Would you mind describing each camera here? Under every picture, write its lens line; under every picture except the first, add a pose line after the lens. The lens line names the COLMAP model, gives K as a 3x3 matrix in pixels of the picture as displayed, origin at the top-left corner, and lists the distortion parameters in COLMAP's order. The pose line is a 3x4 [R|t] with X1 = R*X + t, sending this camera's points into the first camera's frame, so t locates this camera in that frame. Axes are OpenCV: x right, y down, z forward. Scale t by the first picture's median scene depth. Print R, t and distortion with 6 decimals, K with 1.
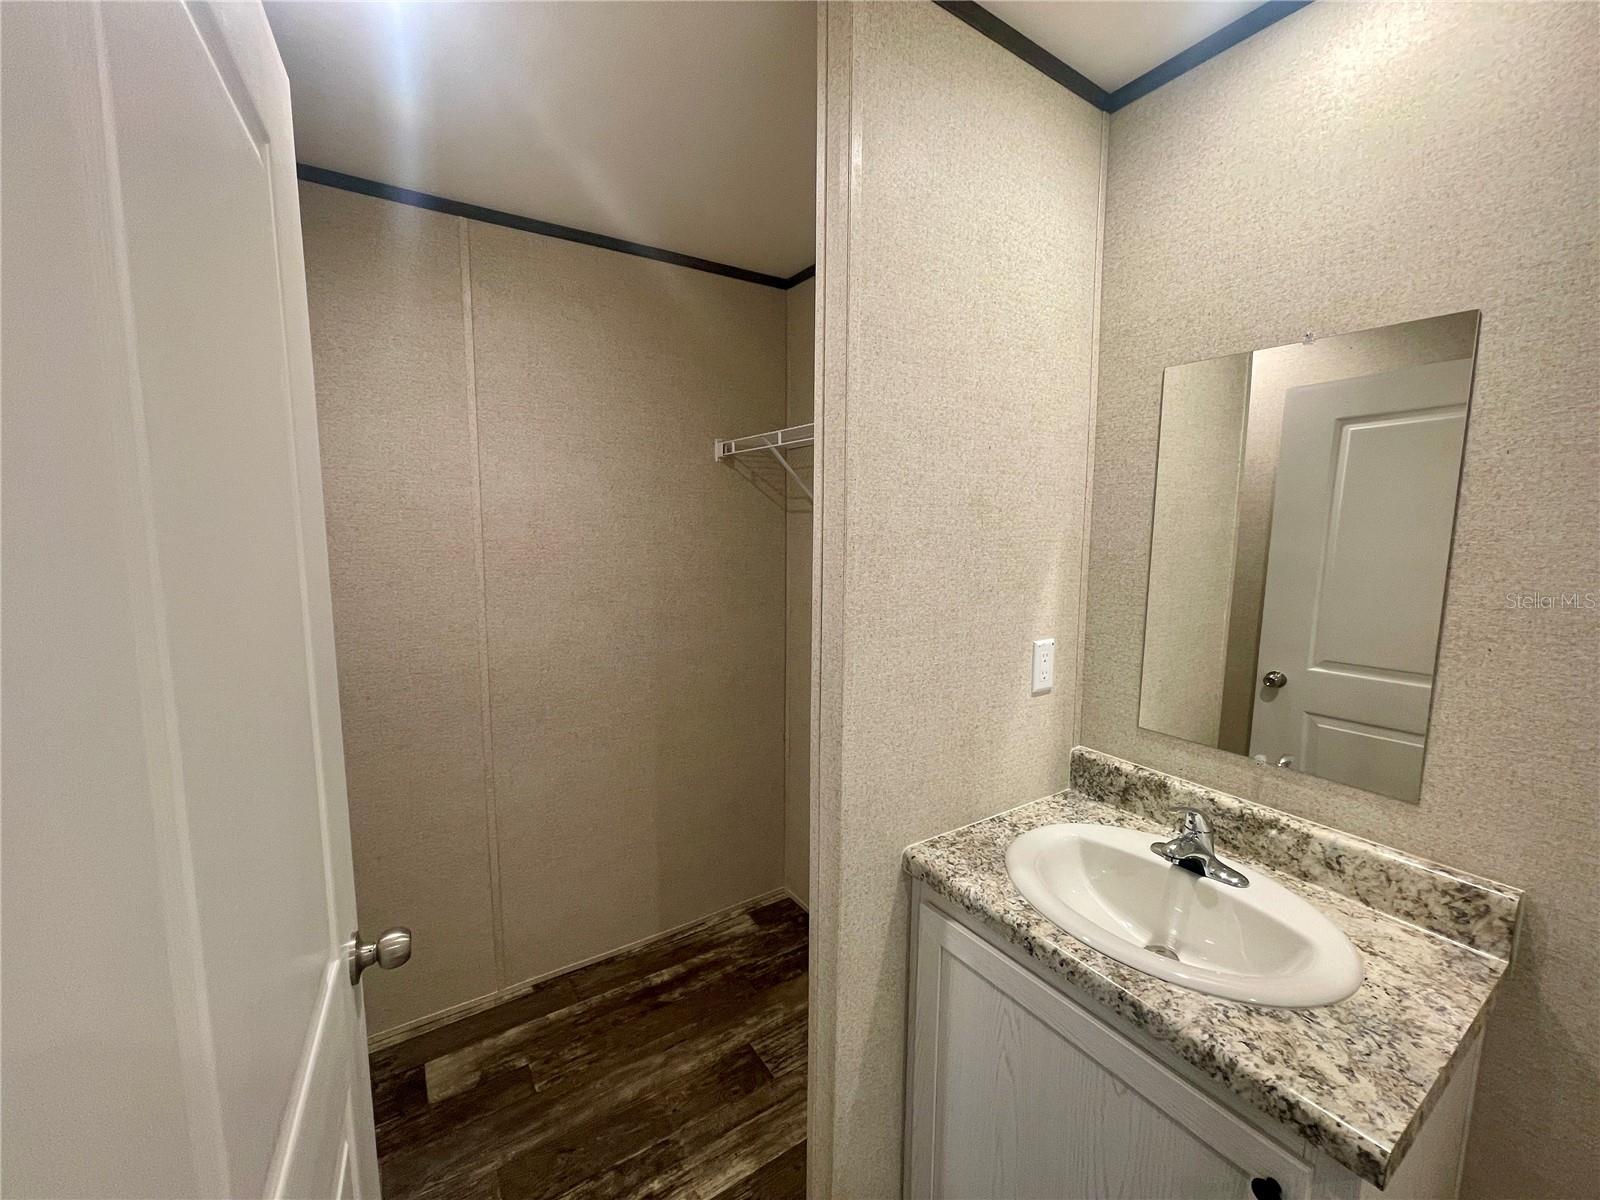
lens RADIAL K [[645.9, 0, 804.6], [0, 645.9, 597.6], [0, 0, 1]] dist [0.003007, 0.000228]
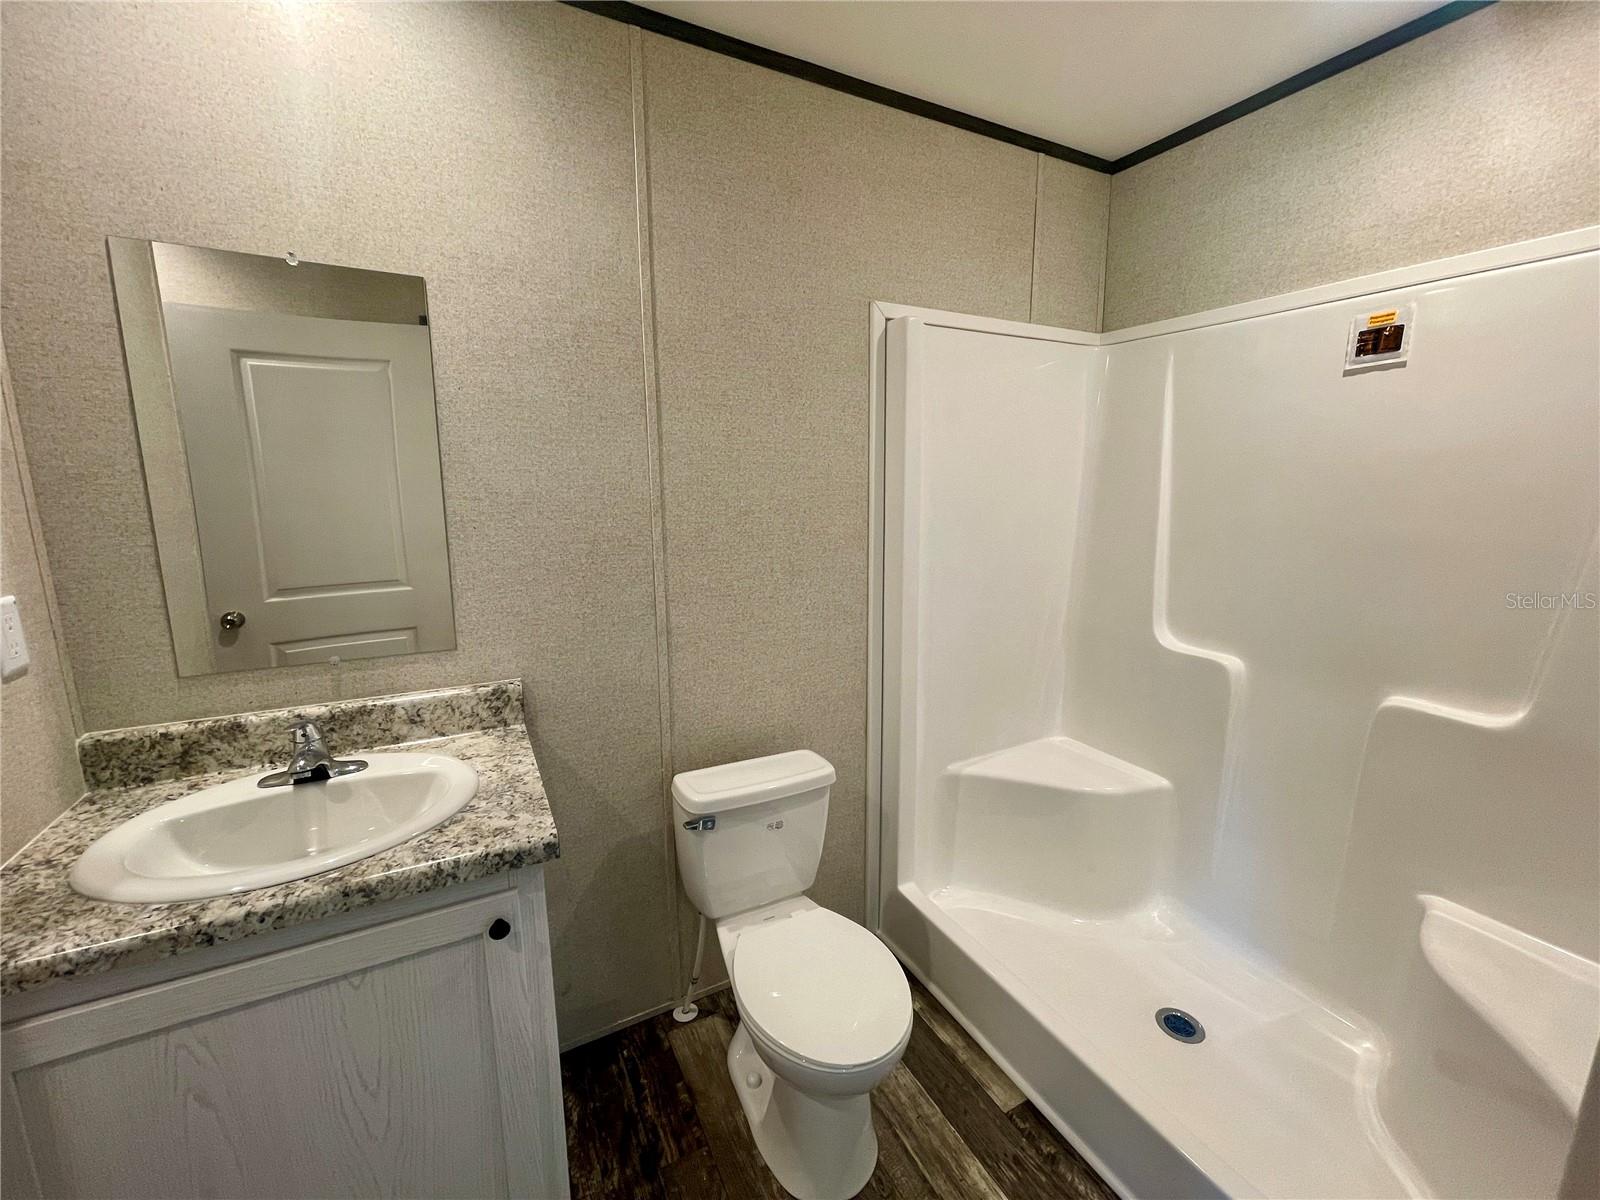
lens RADIAL K [[644.8, 0, 800.1], [0, 644.8, 594.5], [0, 0, 1]] dist [0.002151, 0.000434]
pose [[0.098448, -0.180697, 0.978599, -0.308075], [0.118699, 0.978488, 0.168735, 0.066666], [-0.988038, 0.099547, 0.117779, 0.119861]]
